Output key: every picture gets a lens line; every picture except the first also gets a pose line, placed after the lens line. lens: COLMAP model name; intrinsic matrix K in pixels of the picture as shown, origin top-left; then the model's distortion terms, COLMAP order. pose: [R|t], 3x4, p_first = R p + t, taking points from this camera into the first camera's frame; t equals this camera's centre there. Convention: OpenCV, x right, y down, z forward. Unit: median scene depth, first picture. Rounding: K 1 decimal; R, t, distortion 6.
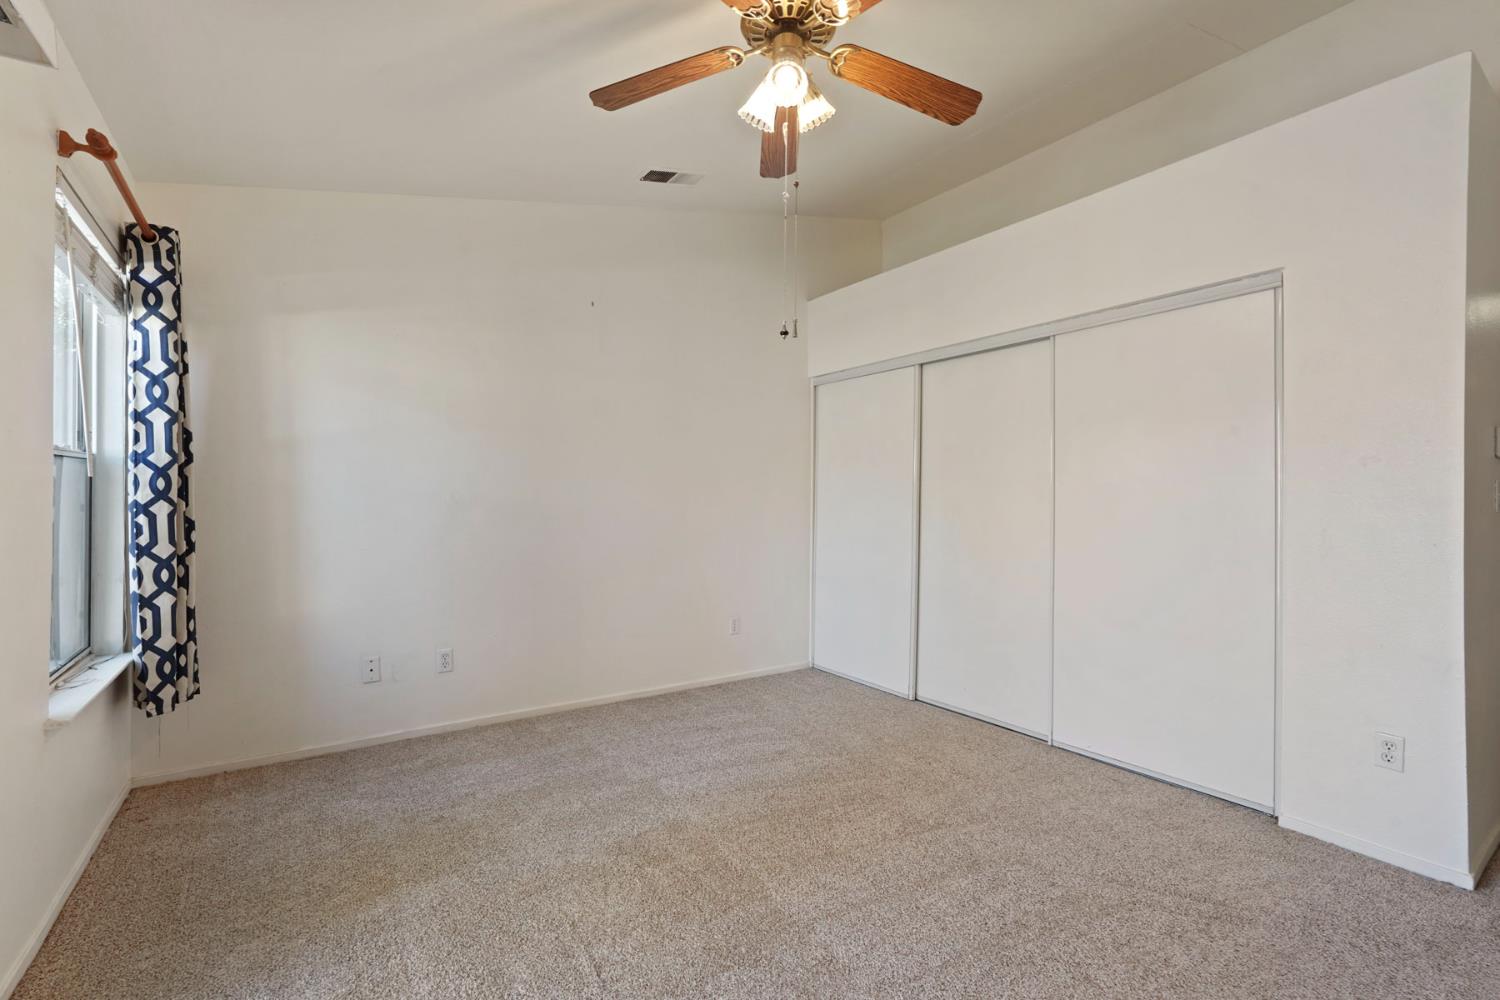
lens RADIAL K [[669.8, 0, 748.1], [0, 669.8, 500.0], [0, 0, 1]] dist [-0.010520, 0.006474]
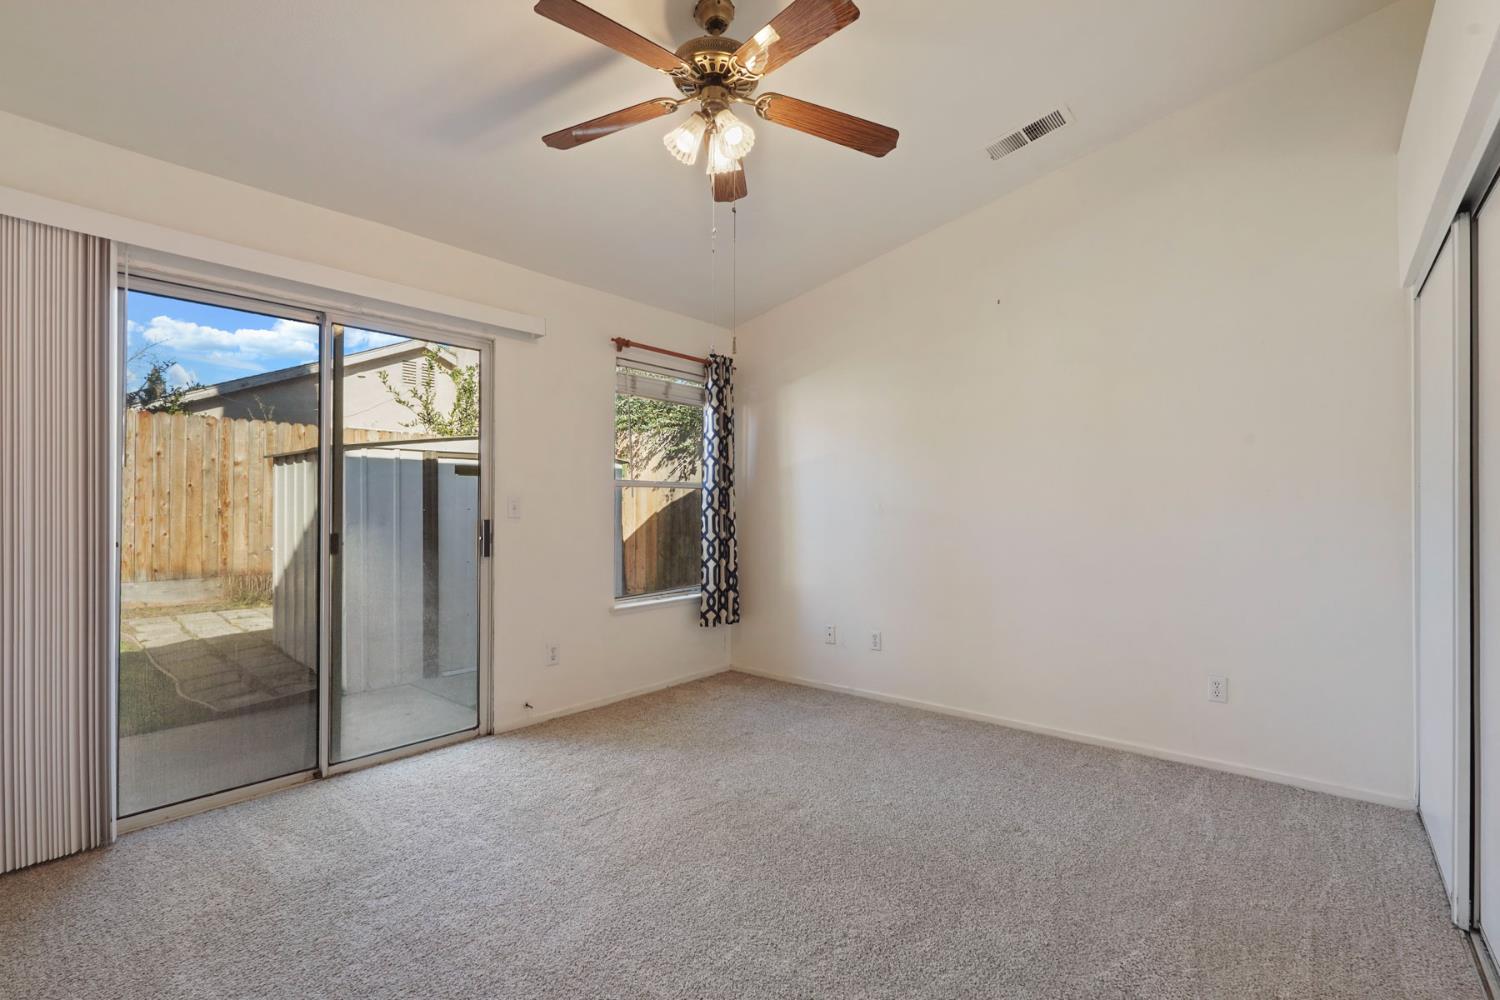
lens RADIAL K [[669.8, 0, 740.2], [0, 669.8, 501.4], [0, 0, 1]] dist [-0.010520, 0.006474]
pose [[0.273793, -0.009013, -0.961746, 0.772268], [-0.001148, 0.999952, -0.009698, -0.000071], [0.961788, 0.003760, 0.273769, 0.510599]]
